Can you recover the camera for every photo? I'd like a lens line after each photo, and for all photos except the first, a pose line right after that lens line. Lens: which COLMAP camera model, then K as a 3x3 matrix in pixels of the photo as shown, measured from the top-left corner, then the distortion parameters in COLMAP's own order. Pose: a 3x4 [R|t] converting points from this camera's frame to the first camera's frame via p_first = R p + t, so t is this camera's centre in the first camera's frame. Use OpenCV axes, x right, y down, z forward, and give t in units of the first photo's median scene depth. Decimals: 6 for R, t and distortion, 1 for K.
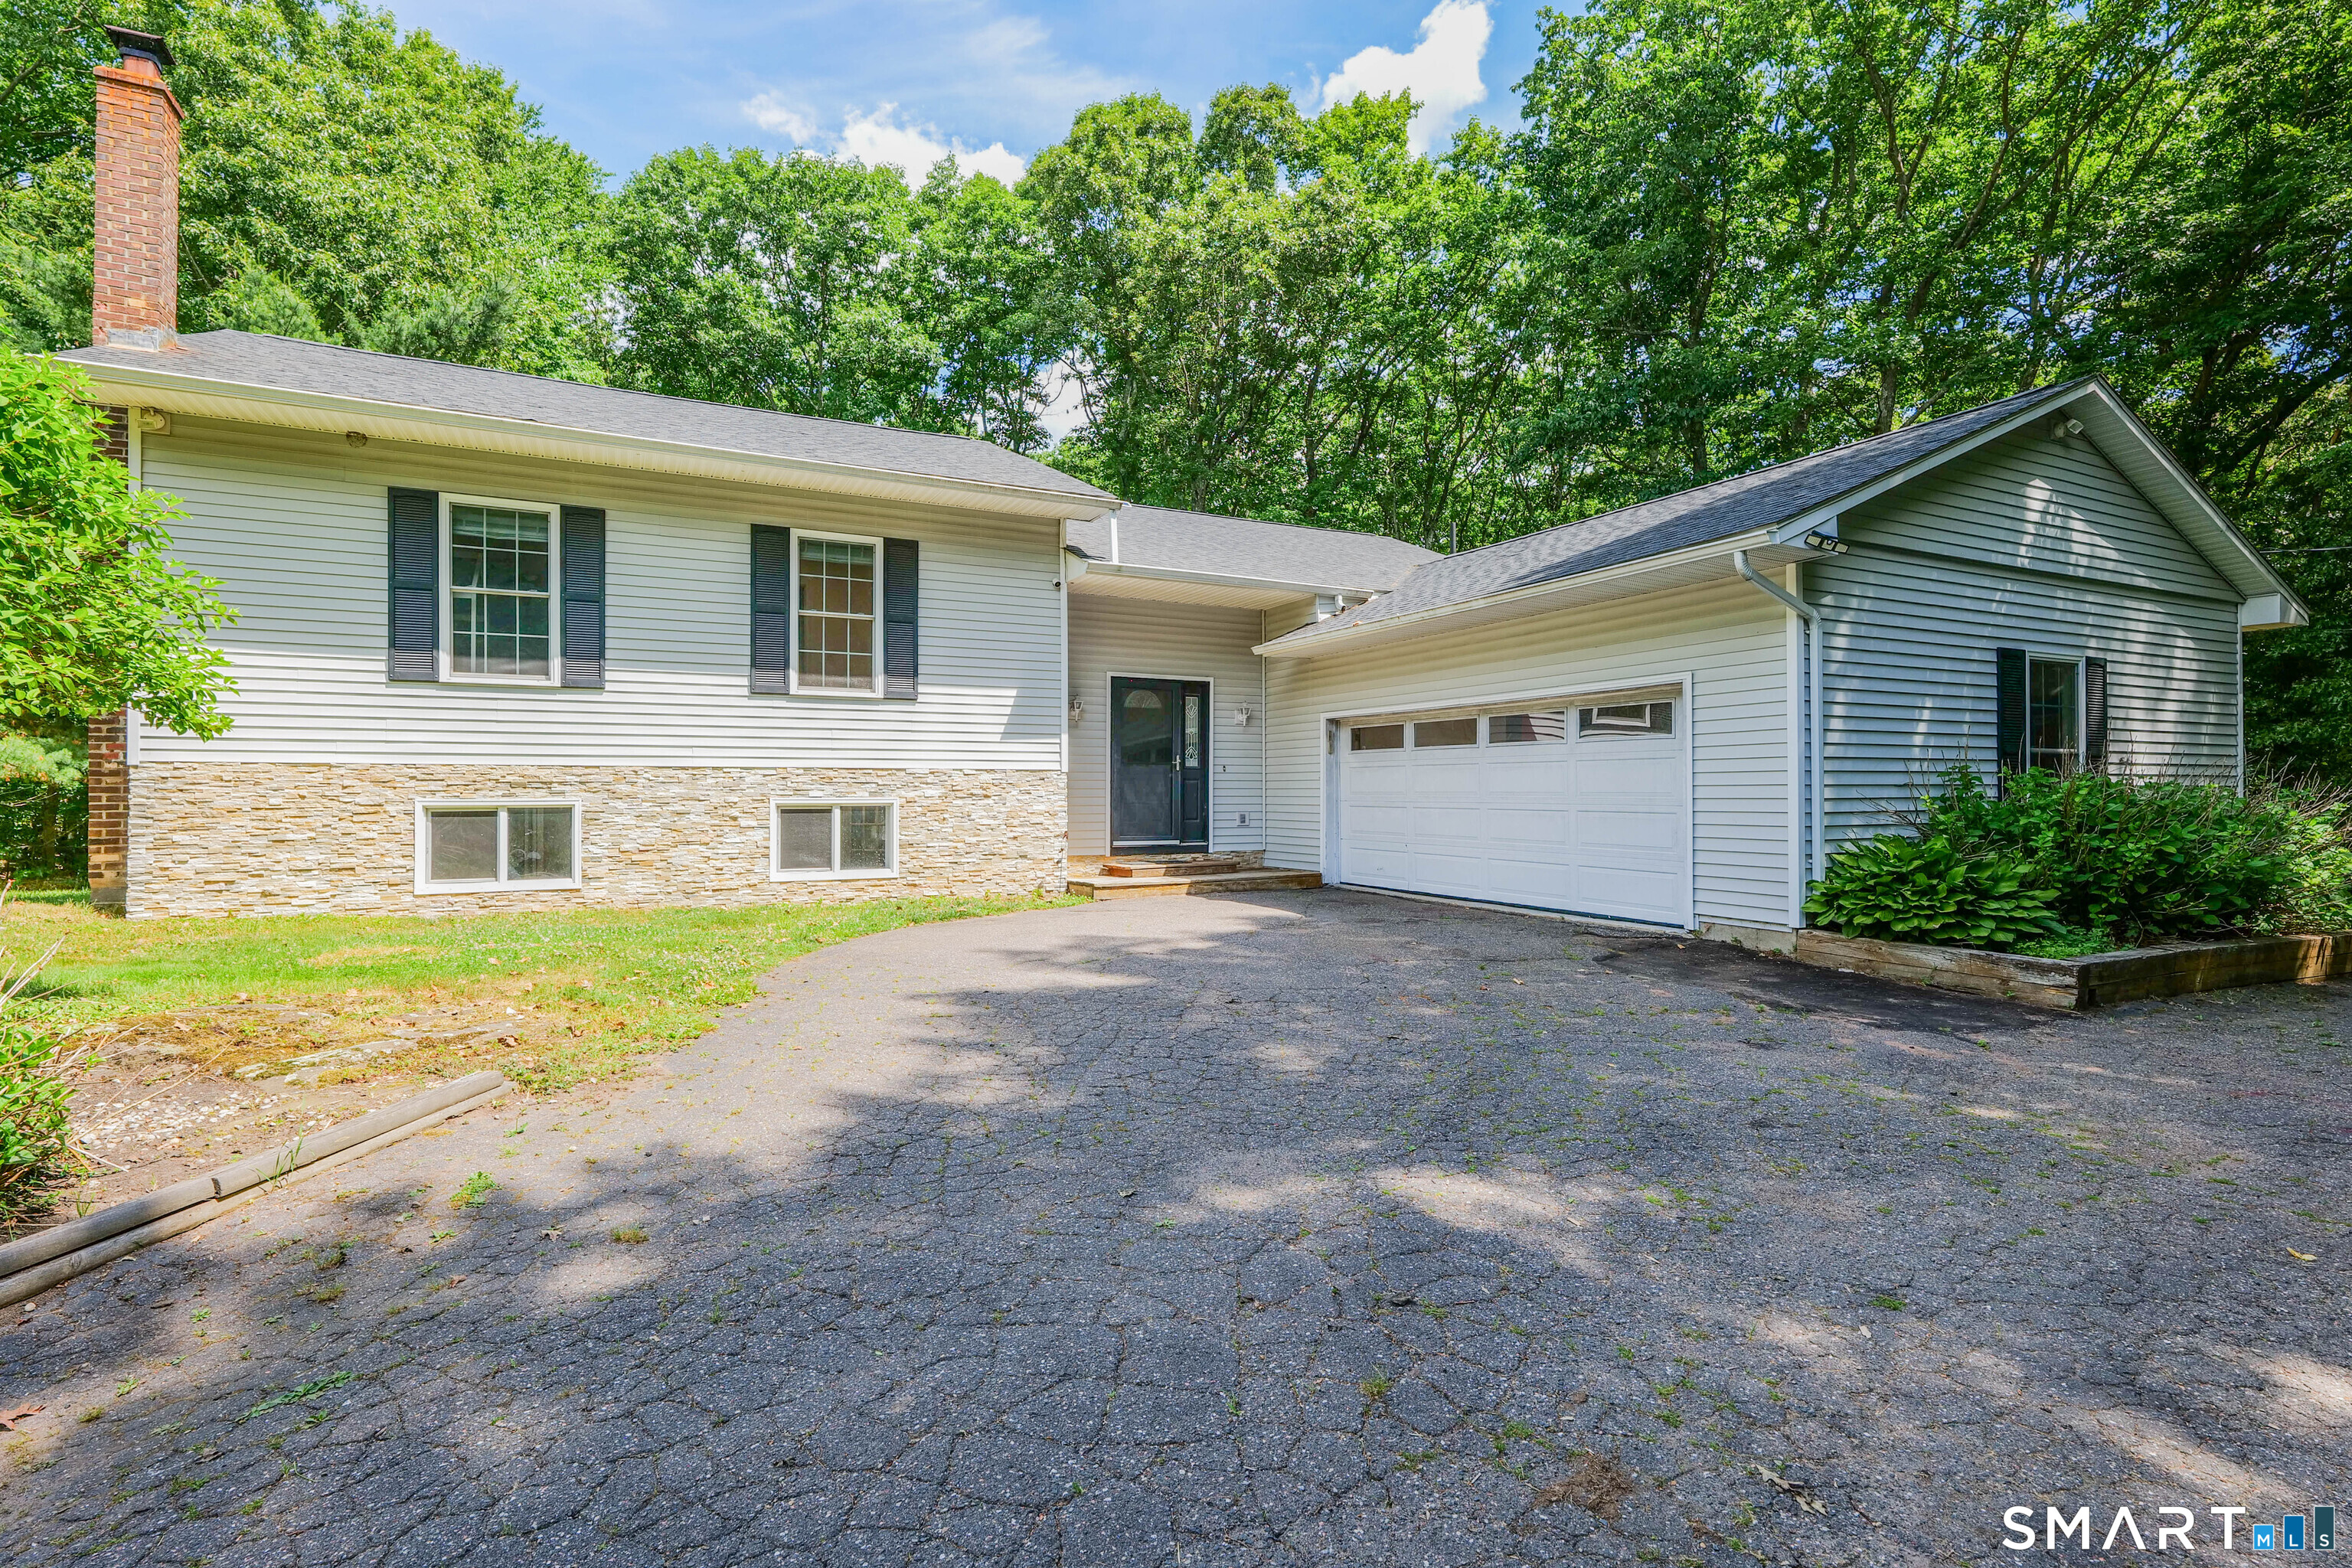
lens RADIAL K [[1014.8, 0, 1086.0], [0, 1014.8, 788.6], [0, 0, 1]] dist [0.001418, 0.000348]
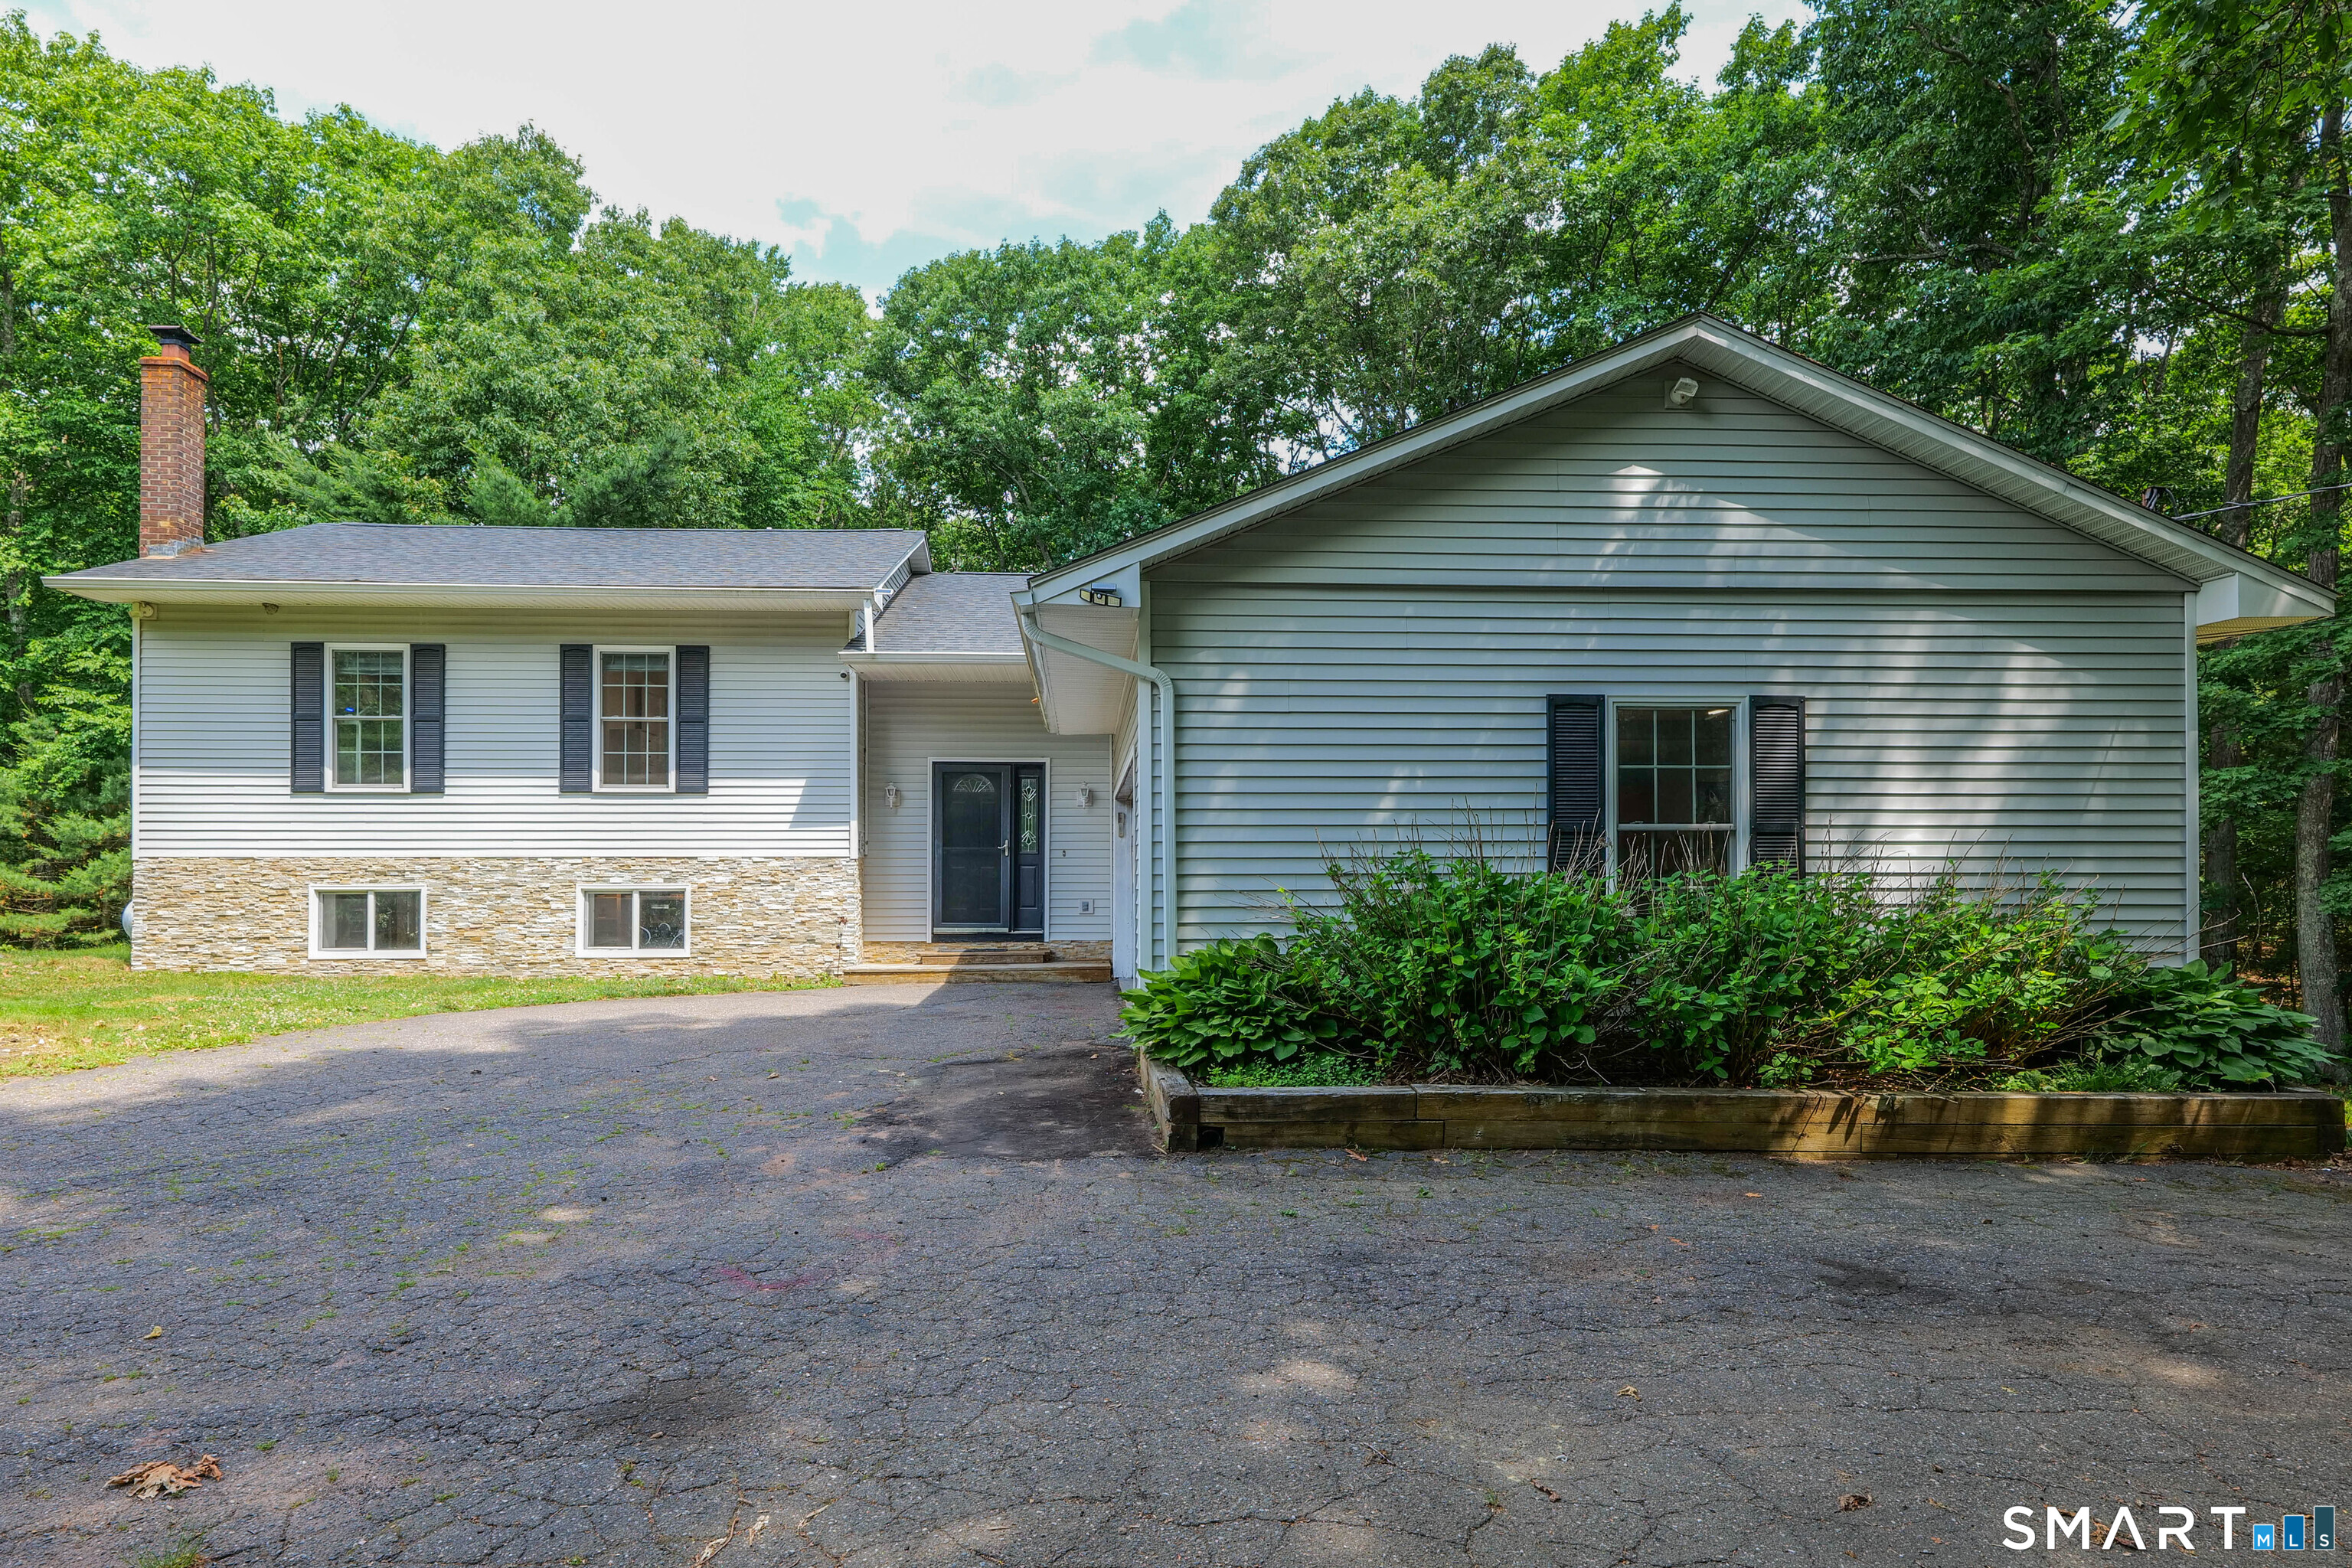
lens RADIAL K [[1114.1, 0, 1186.8], [0, 1114.1, 868.1], [0, 0, 1]] dist [0.001066, 0.000300]
pose [[0.928115, -0.002320, -0.372286, 0.801830], [0.002371, 0.999997, -0.000322, -0.006592], [0.372286, -0.000583, 0.928118, 0.098317]]
